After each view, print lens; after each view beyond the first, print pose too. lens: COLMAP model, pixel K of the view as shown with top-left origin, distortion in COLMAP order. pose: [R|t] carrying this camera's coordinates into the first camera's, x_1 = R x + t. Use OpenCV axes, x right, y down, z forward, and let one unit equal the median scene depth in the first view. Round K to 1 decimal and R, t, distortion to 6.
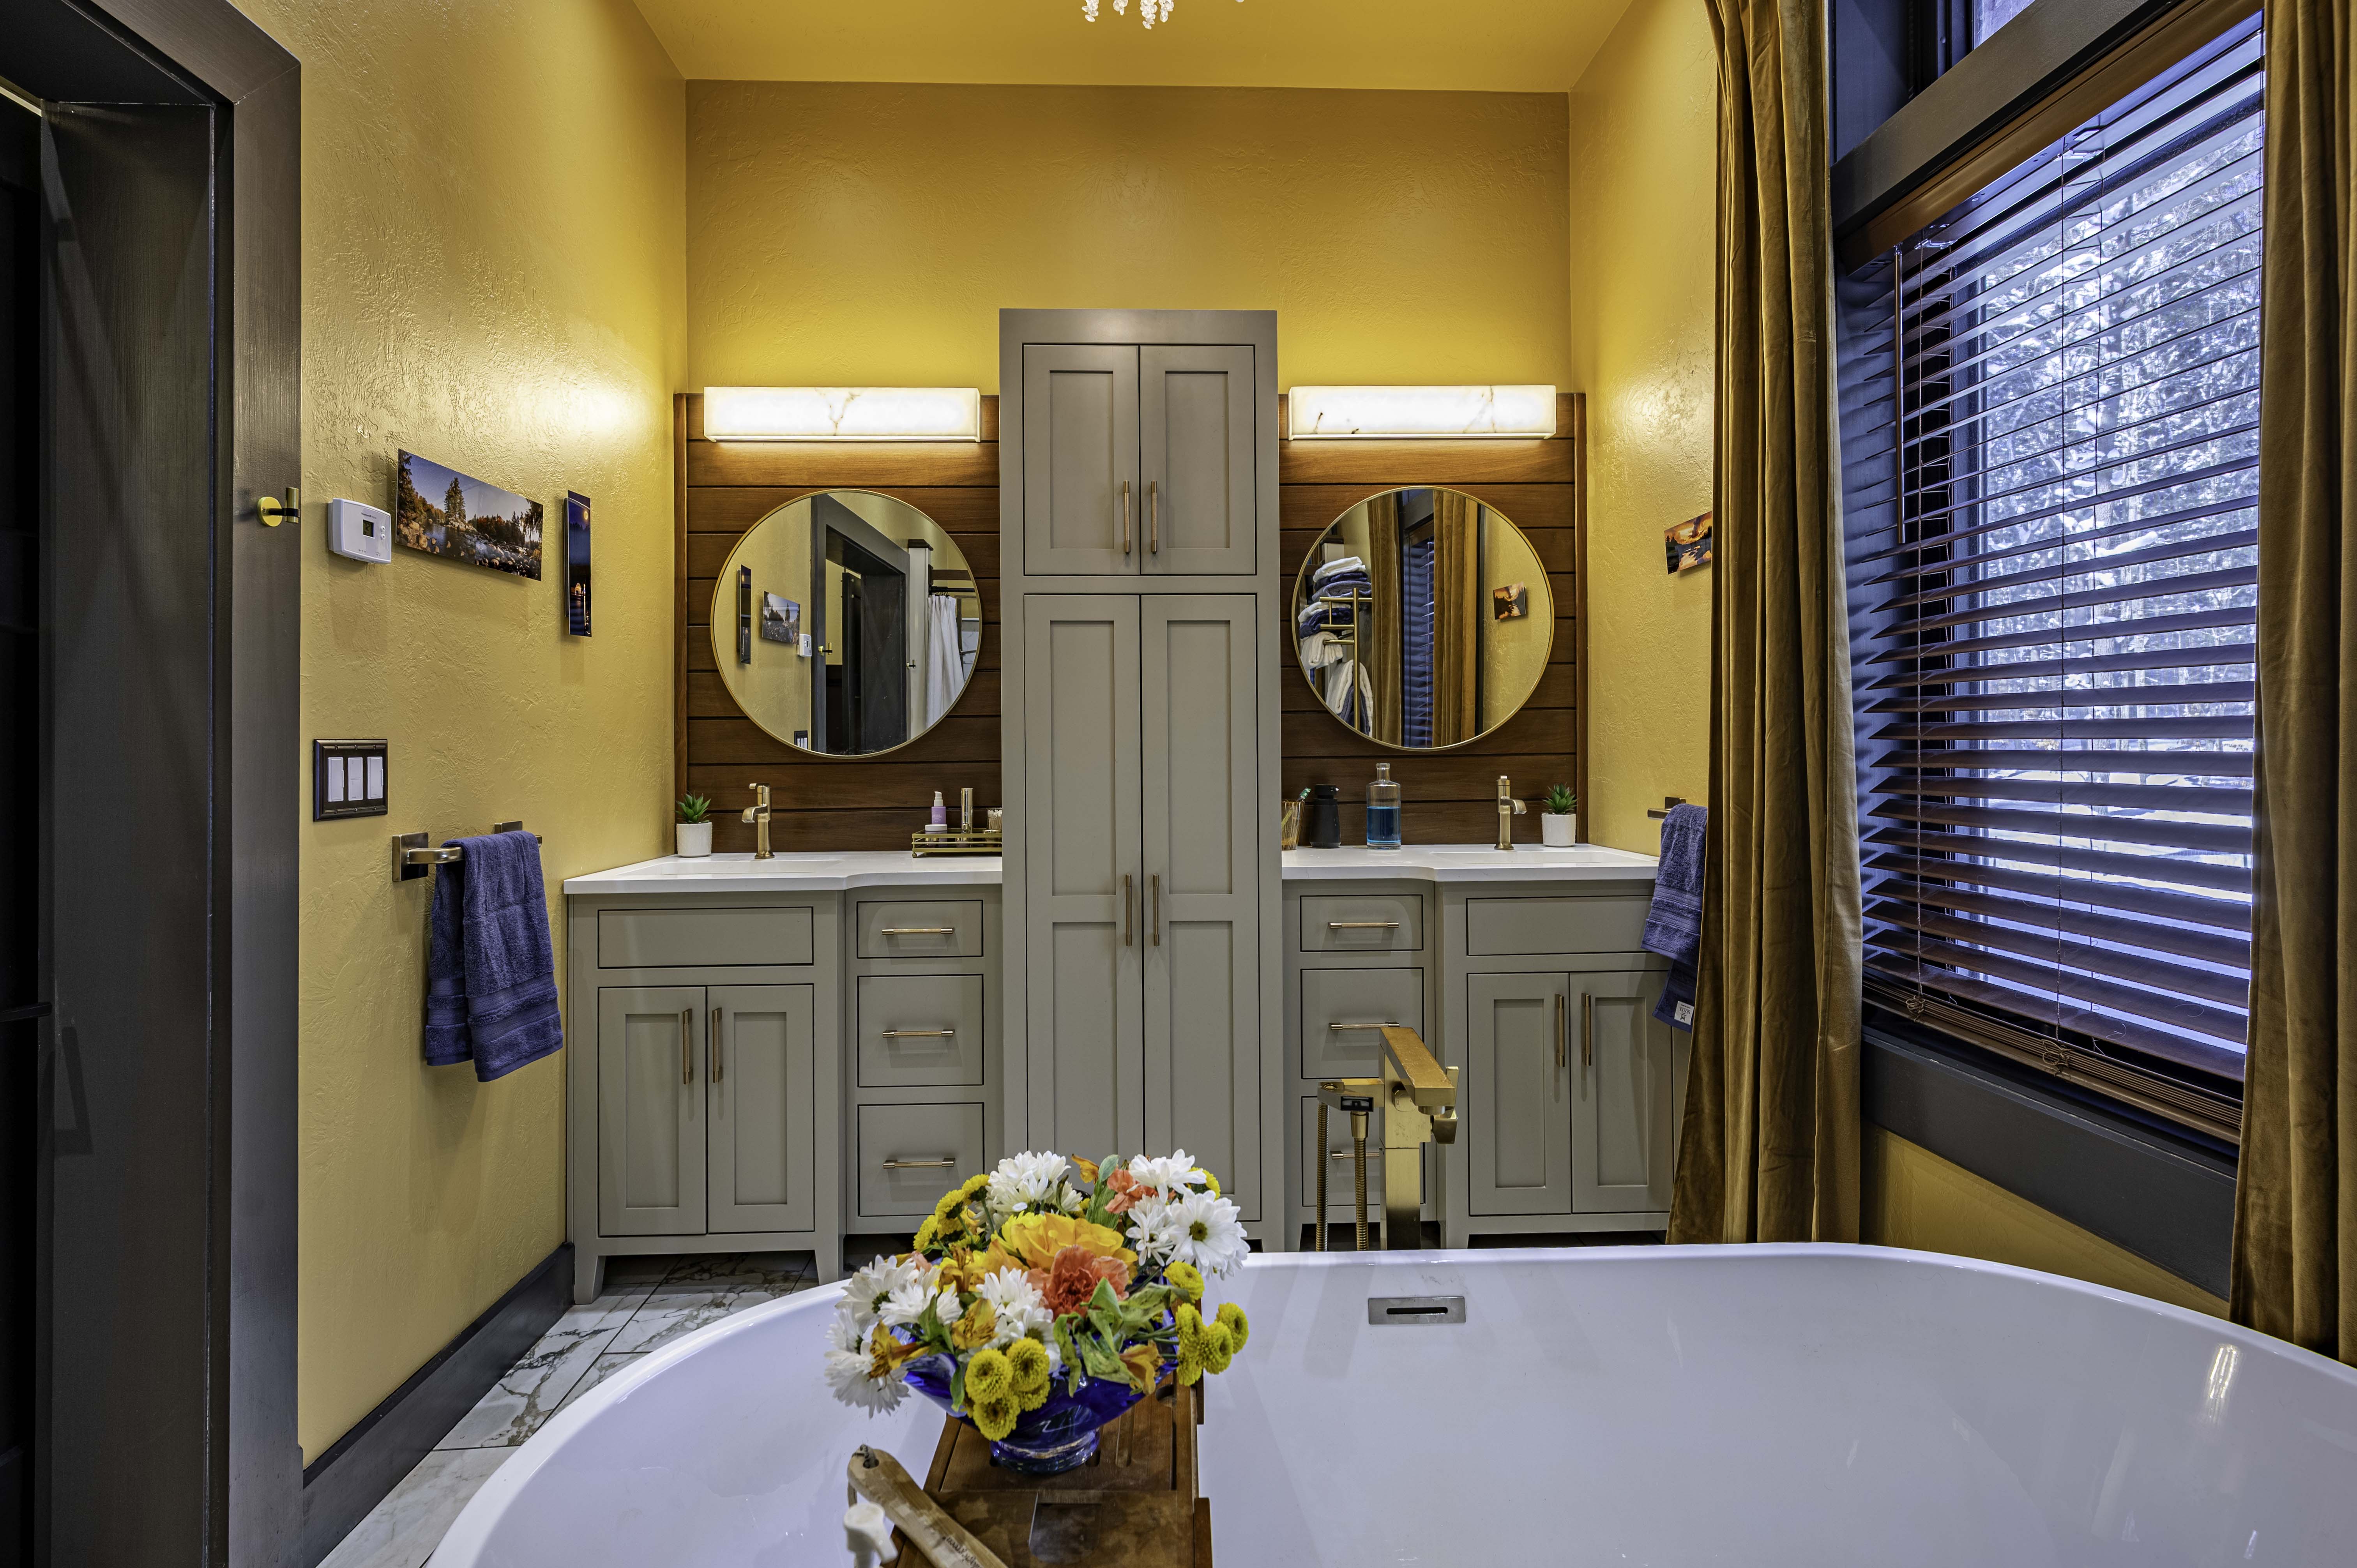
lens RADIAL K [[1161.2, 0, 1164.0], [0, 1161.2, 736.7], [0, 0, 1]] dist [-0.004896, 0.002972]
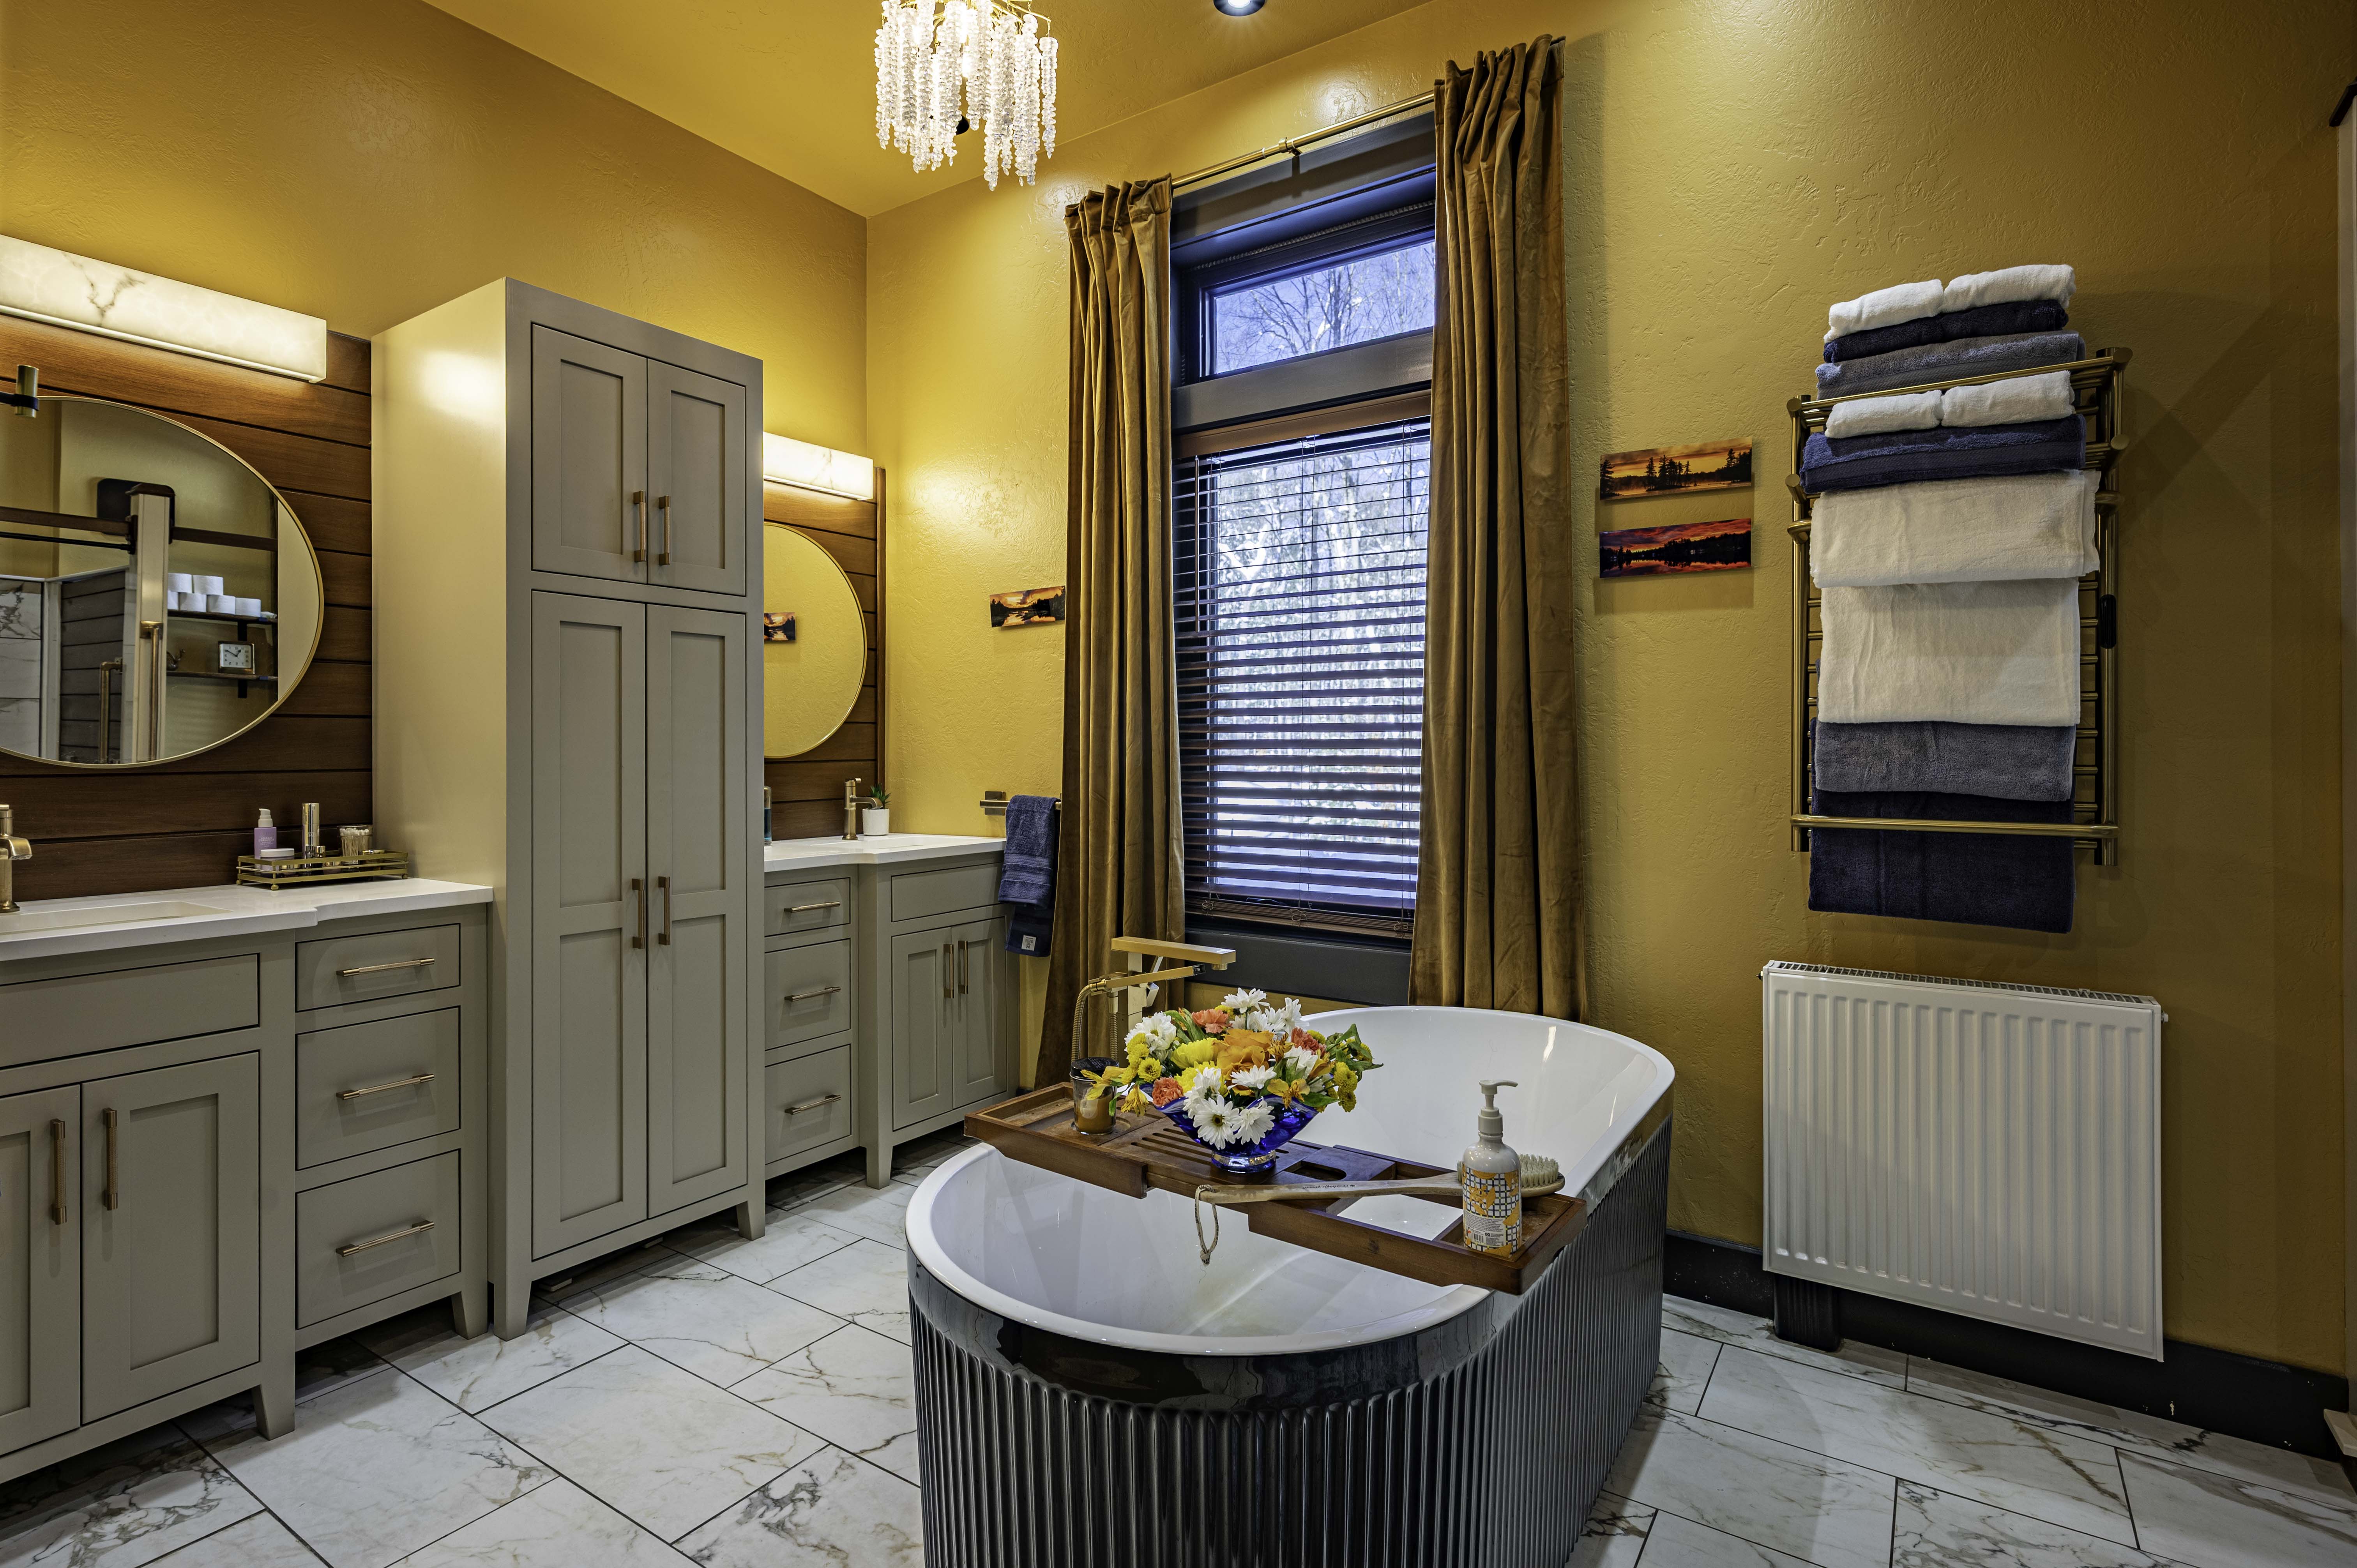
lens RADIAL K [[1161.2, 0, 1170.9], [0, 1161.2, 740.7], [0, 0, 1]] dist [-0.004896, 0.002972]
pose [[0.589014, 0.011798, 0.808037, -0.566905], [-0.007311, 0.999930, -0.009270, 0.004112], [-0.808090, -0.000447, 0.589059, 0.029229]]
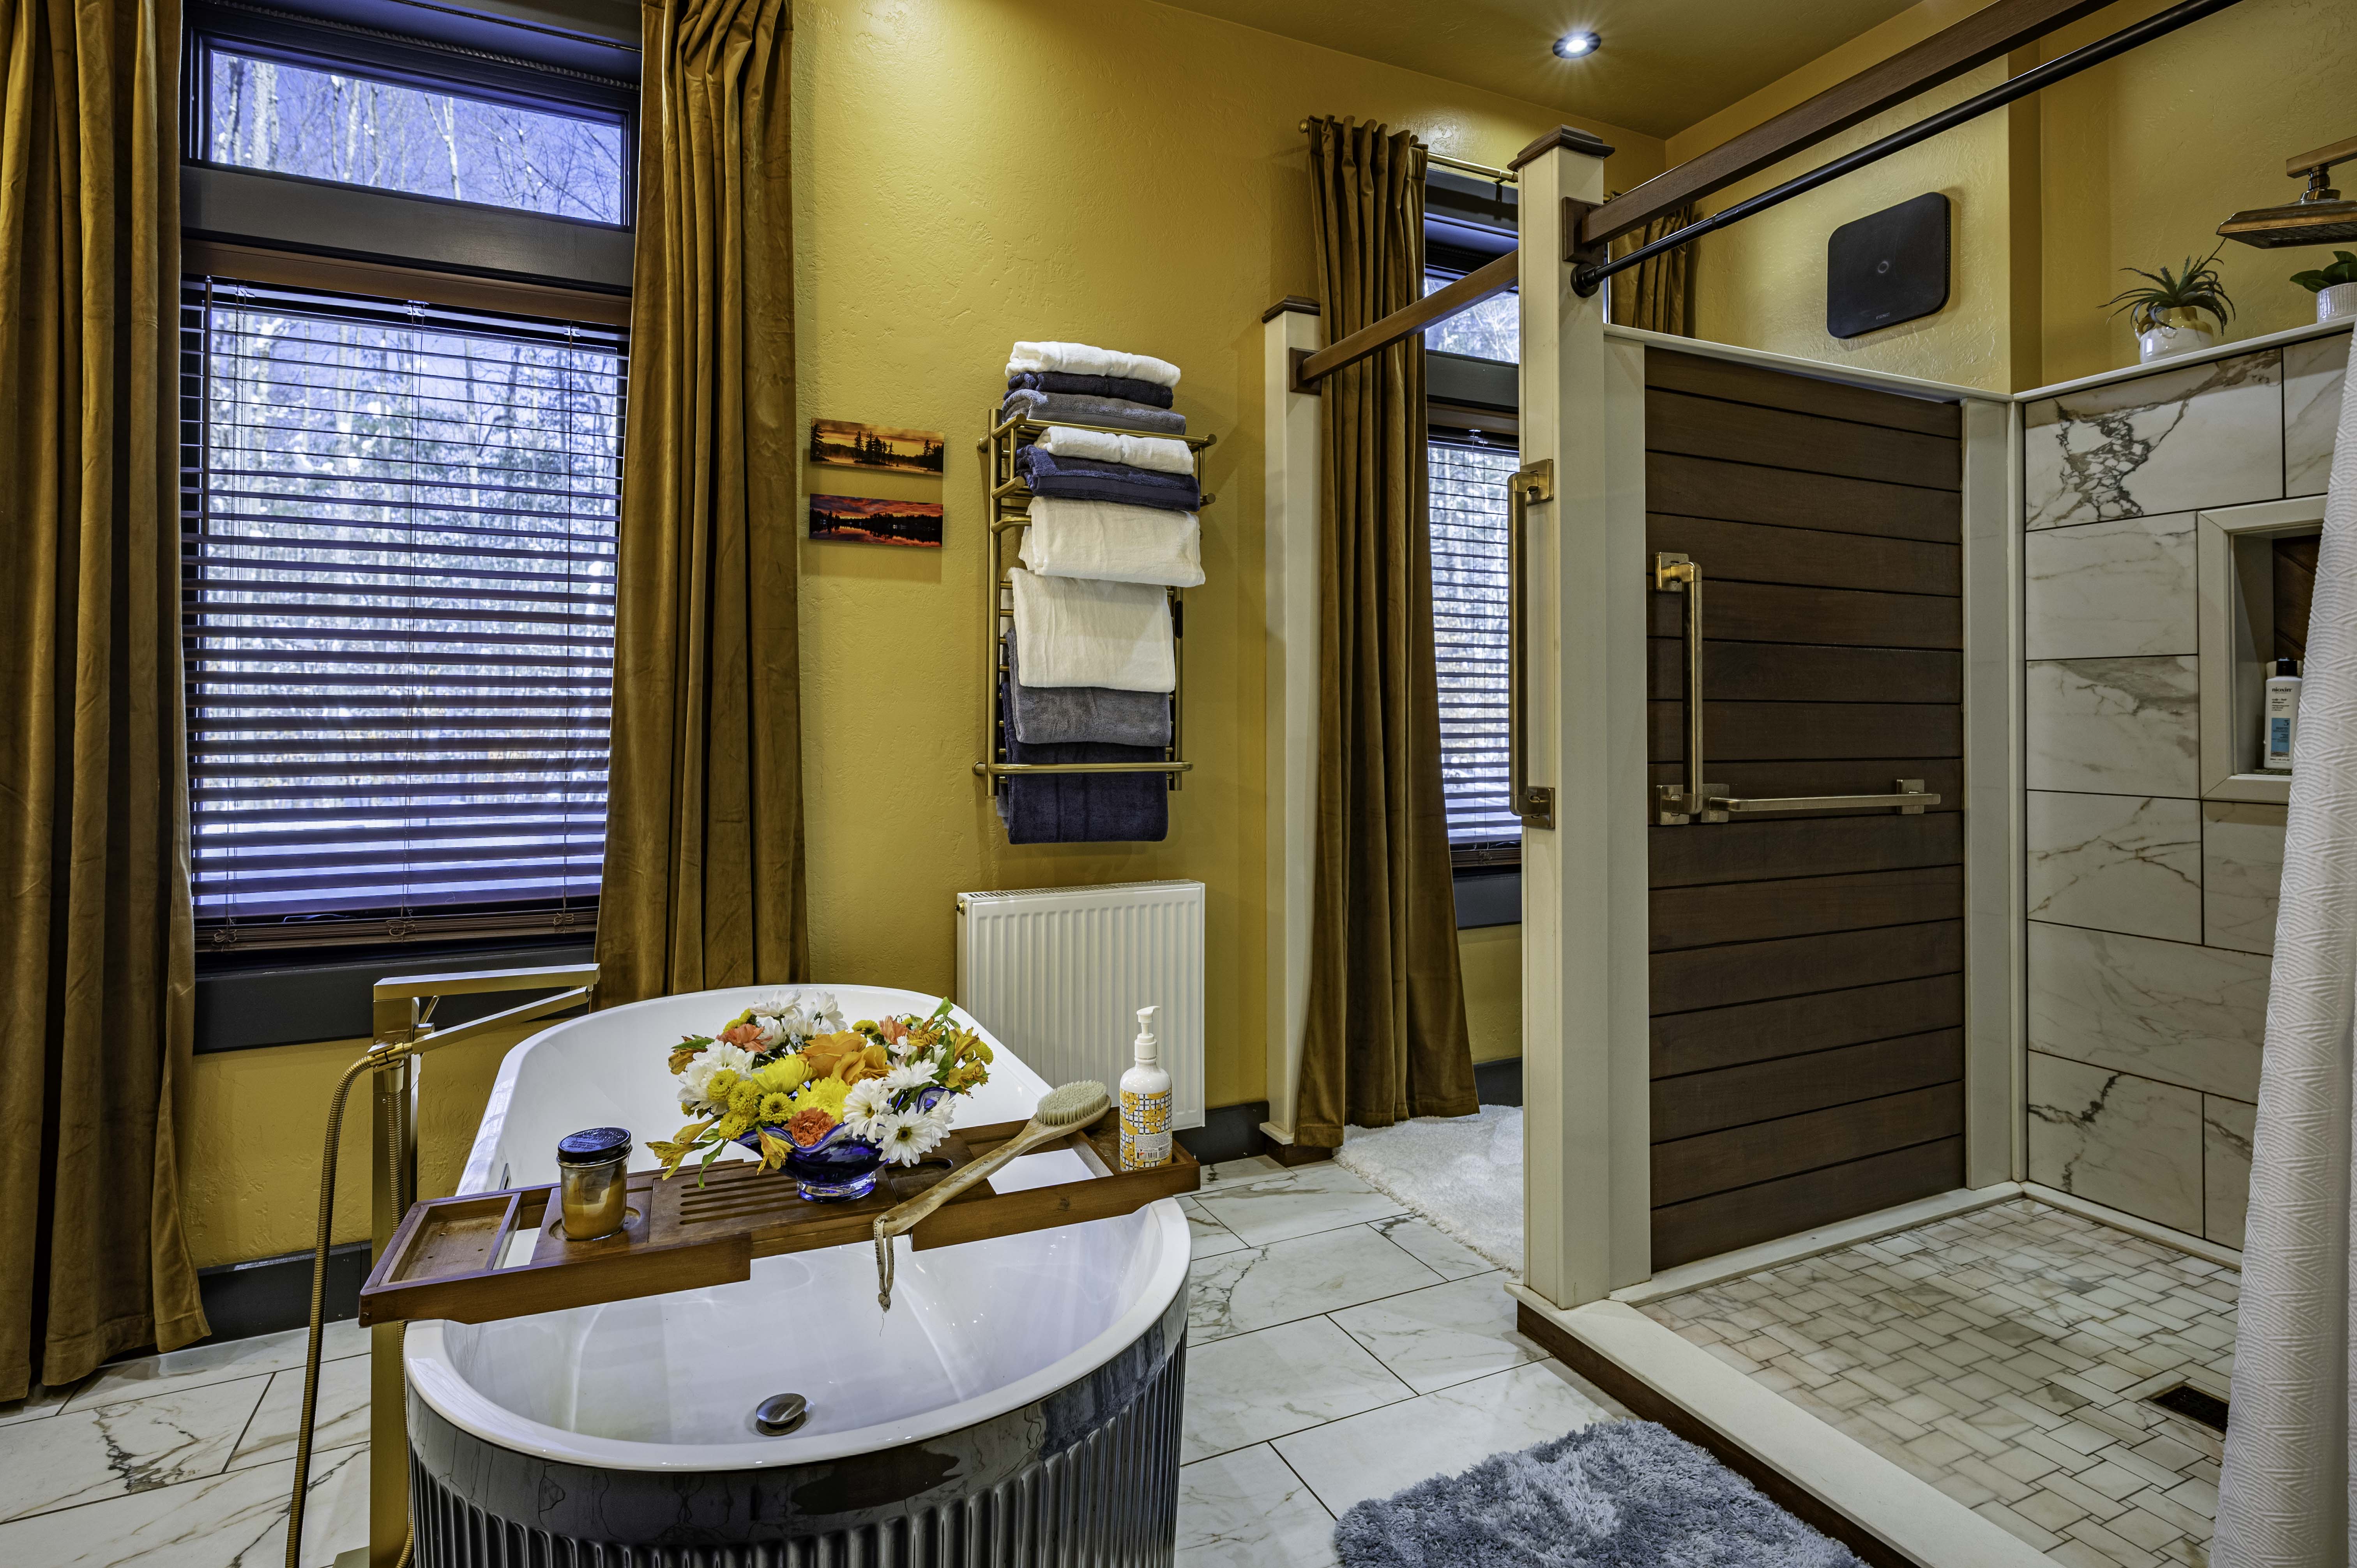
lens RADIAL K [[1161.2, 0, 1186.1], [0, 1161.2, 687.6], [0, 0, 1]] dist [-0.004896, 0.002972]
pose [[-0.388762, 0.022715, 0.921058, -0.597653], [-0.002814, 0.999662, -0.025842, 0.006637], [-0.921334, -0.012638, -0.388566, 0.422624]]
